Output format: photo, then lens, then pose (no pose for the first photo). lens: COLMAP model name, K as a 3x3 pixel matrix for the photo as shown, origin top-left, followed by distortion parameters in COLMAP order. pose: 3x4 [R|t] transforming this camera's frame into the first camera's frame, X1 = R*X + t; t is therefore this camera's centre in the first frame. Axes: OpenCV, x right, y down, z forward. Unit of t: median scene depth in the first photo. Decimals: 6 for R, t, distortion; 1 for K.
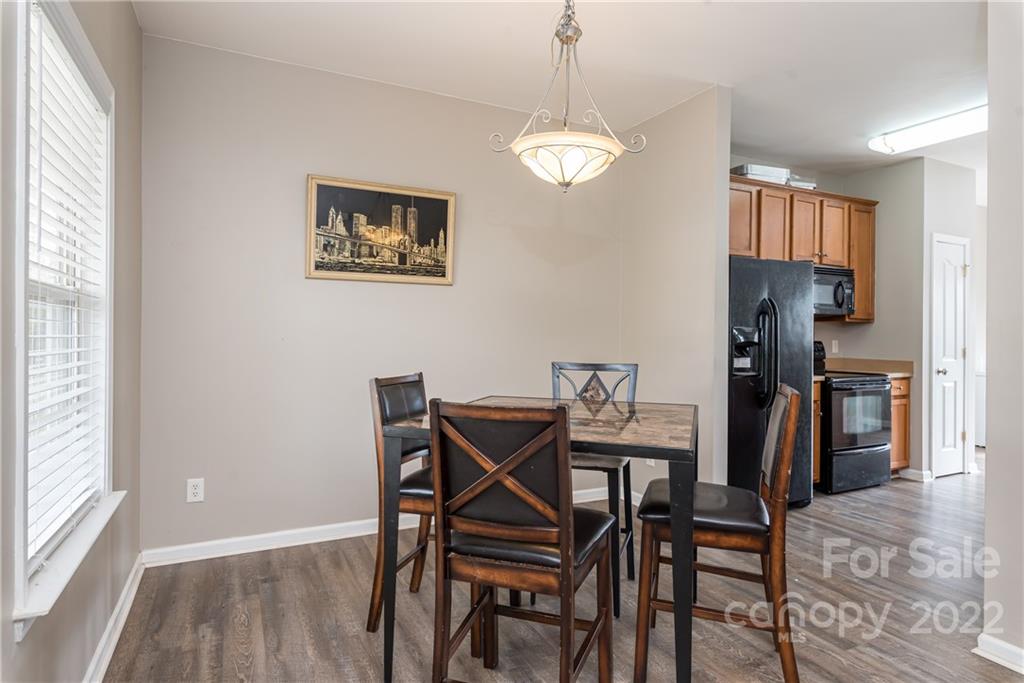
lens RADIAL K [[557.3, 0, 513.9], [0, 557.3, 336.6], [0, 0, 1]] dist [-0.004658, -0.000555]
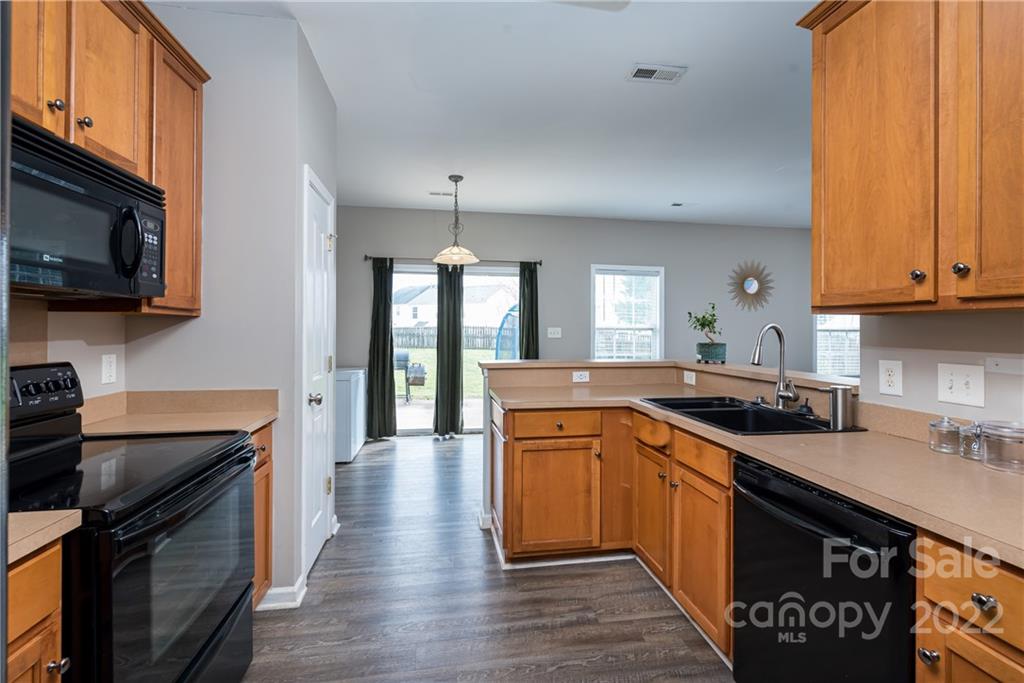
lens RADIAL K [[450.1, 0, 519.4], [0, 450.1, 326.6], [0, 0, 1]] dist [0.003044, 0.000126]
pose [[0.285118, -0.000925, 0.958492, 0.357034], [0.004726, 0.999989, -0.000441, -0.016117], [-0.958481, 0.004656, 0.285119, 0.639902]]
